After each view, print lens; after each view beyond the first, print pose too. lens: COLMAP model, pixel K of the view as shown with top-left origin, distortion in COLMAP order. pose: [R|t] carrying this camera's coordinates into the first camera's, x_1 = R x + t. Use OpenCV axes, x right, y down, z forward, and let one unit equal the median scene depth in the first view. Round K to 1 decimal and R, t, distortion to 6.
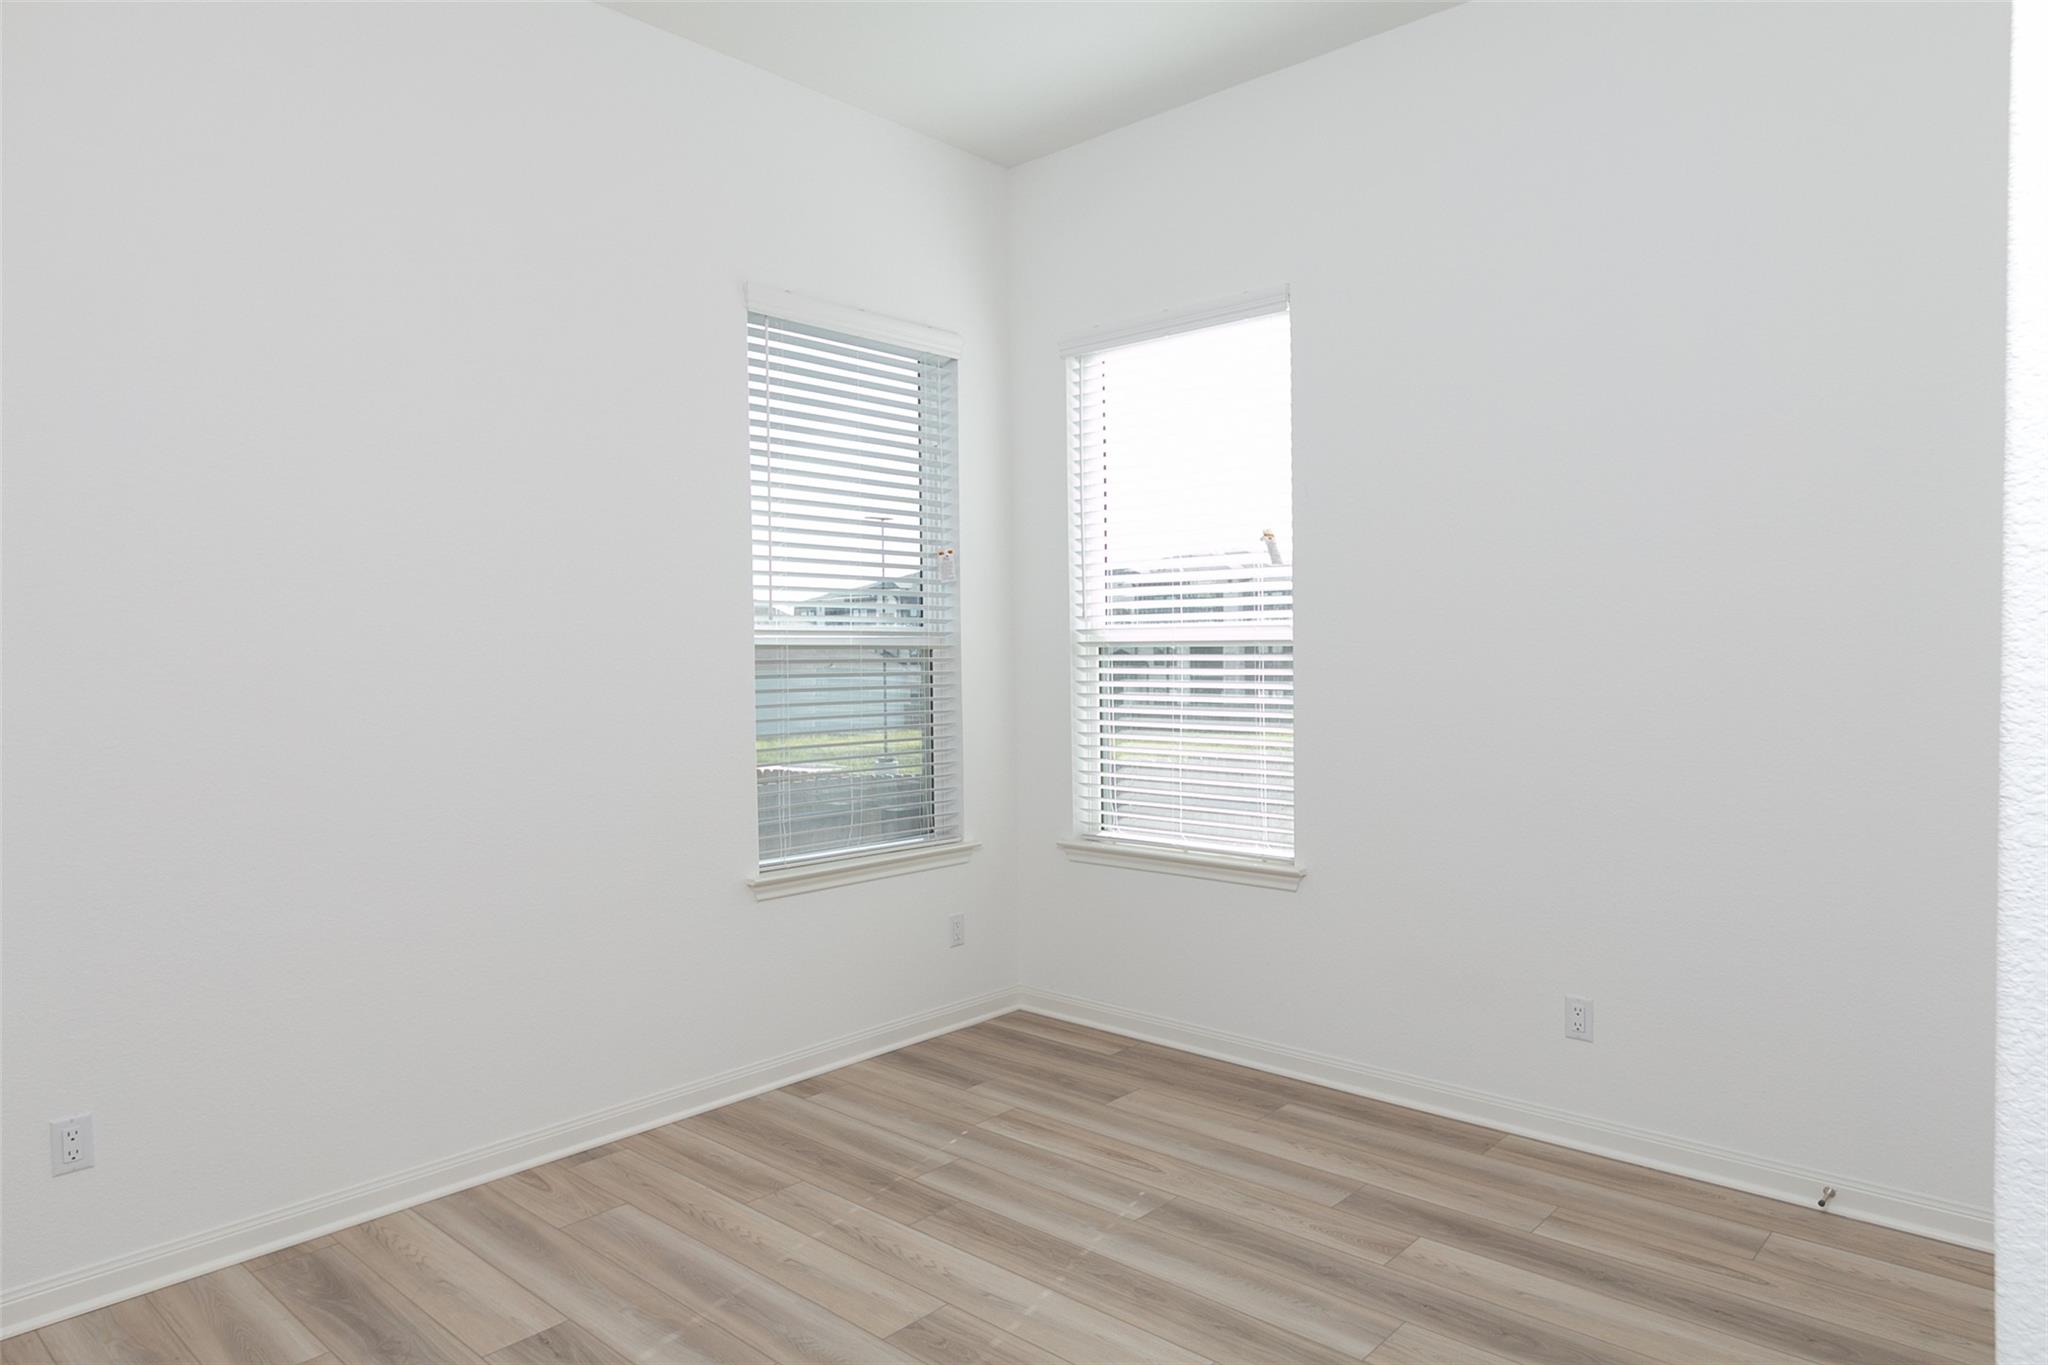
lens RADIAL K [[1307.7, 0, 1034.9], [0, 1307.7, 679.5], [0, 0, 1]] dist [-0.043239, 0.010199]
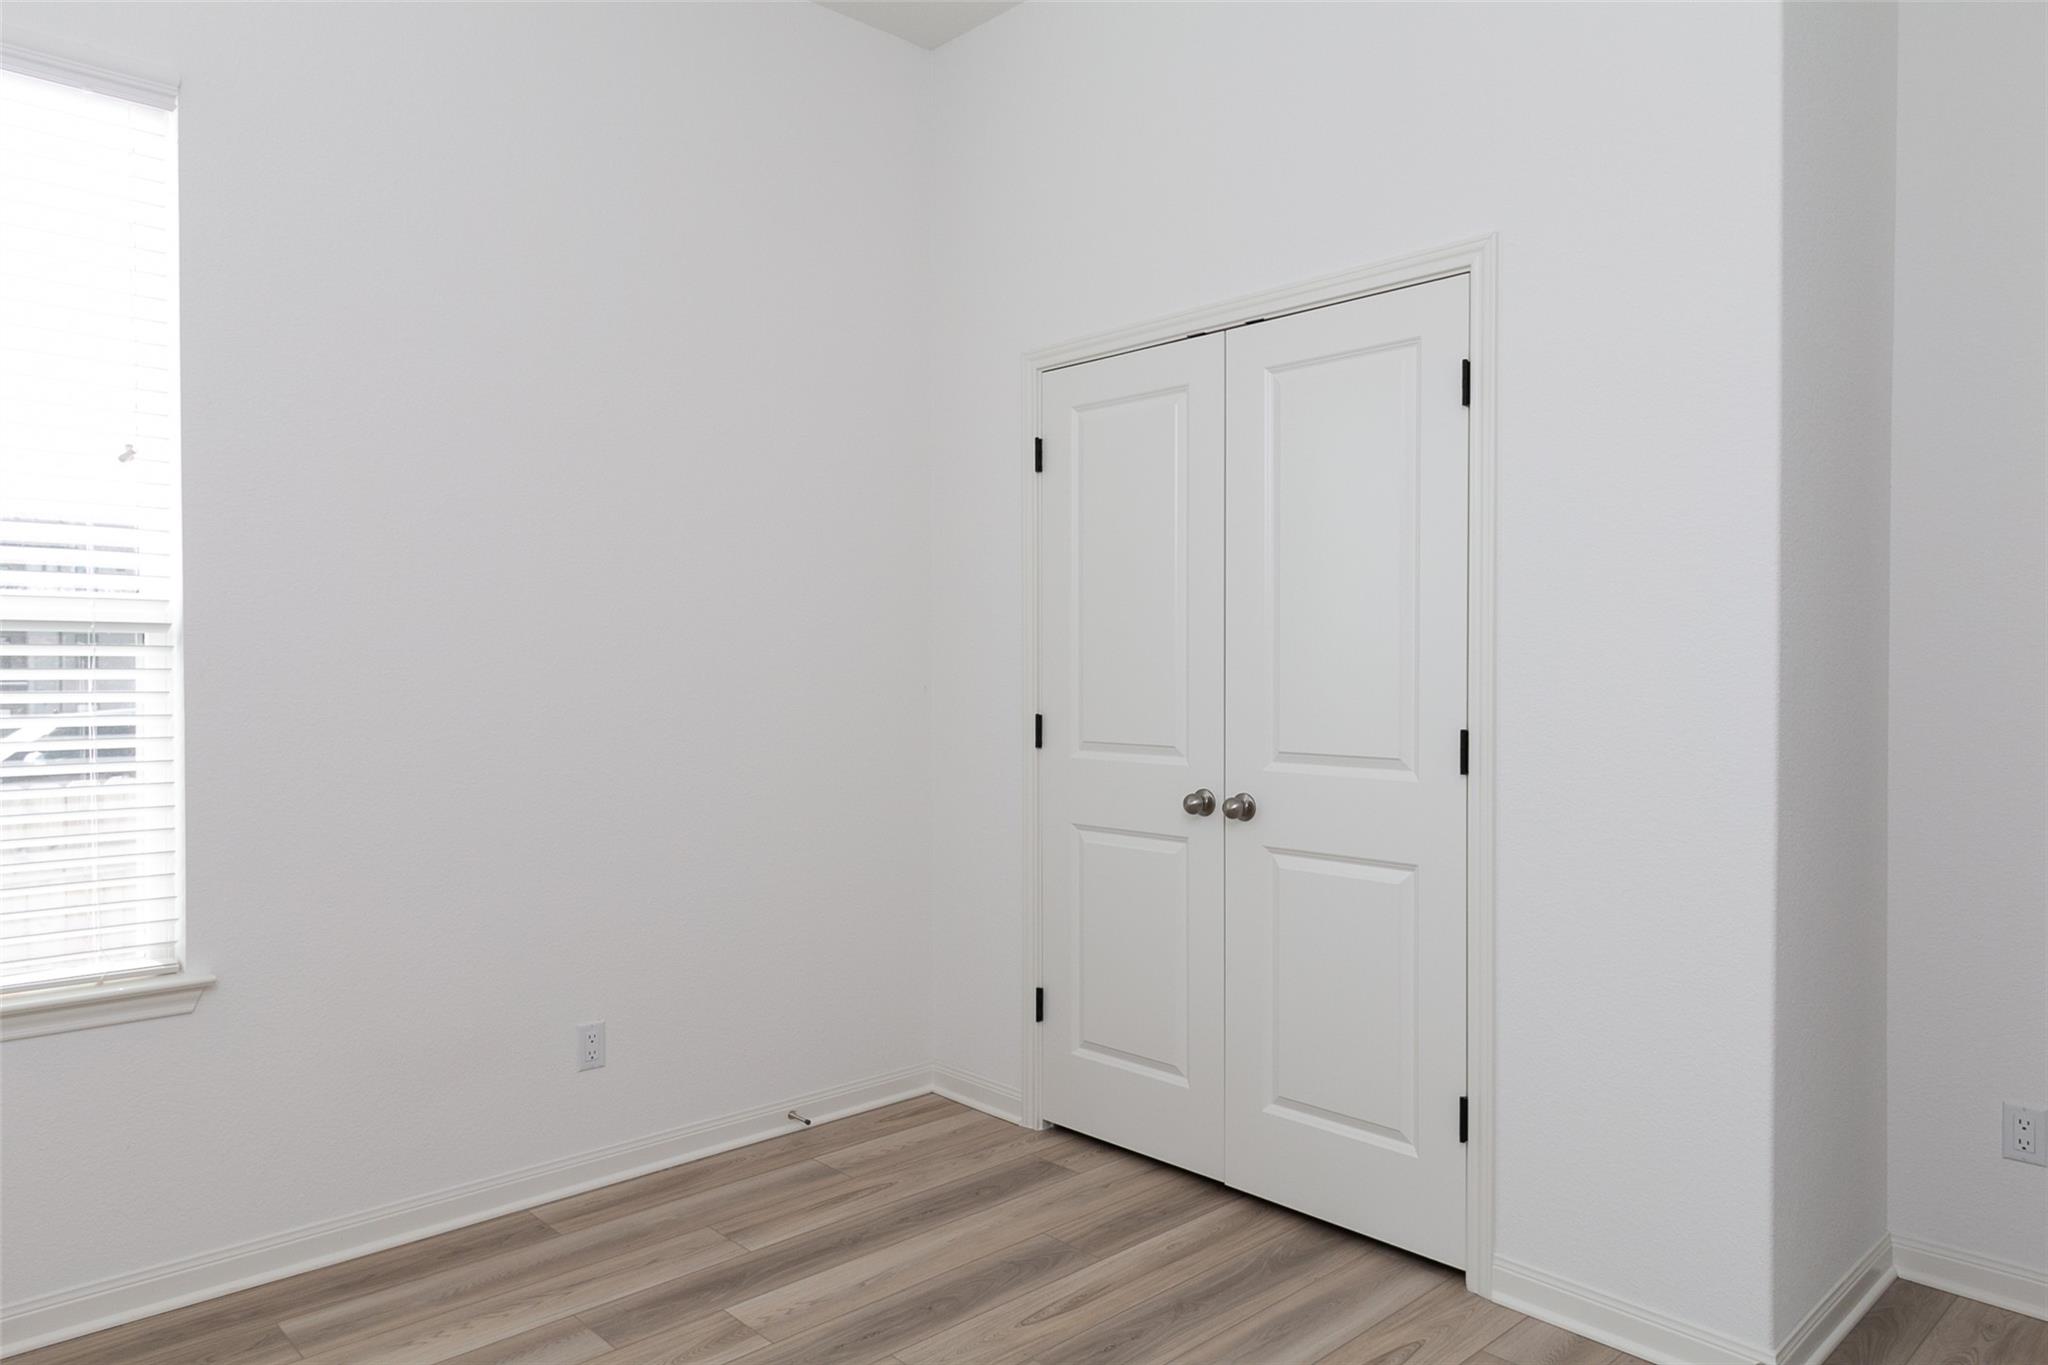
lens RADIAL K [[1307.7, 0, 1030.6], [0, 1307.7, 685.8], [0, 0, 1]] dist [-0.043239, 0.010199]
pose [[0.048344, -0.008839, 0.998792, -0.503231], [0.030104, 0.999519, 0.007388, 0.010094], [-0.998377, 0.029710, 0.048587, 0.667978]]
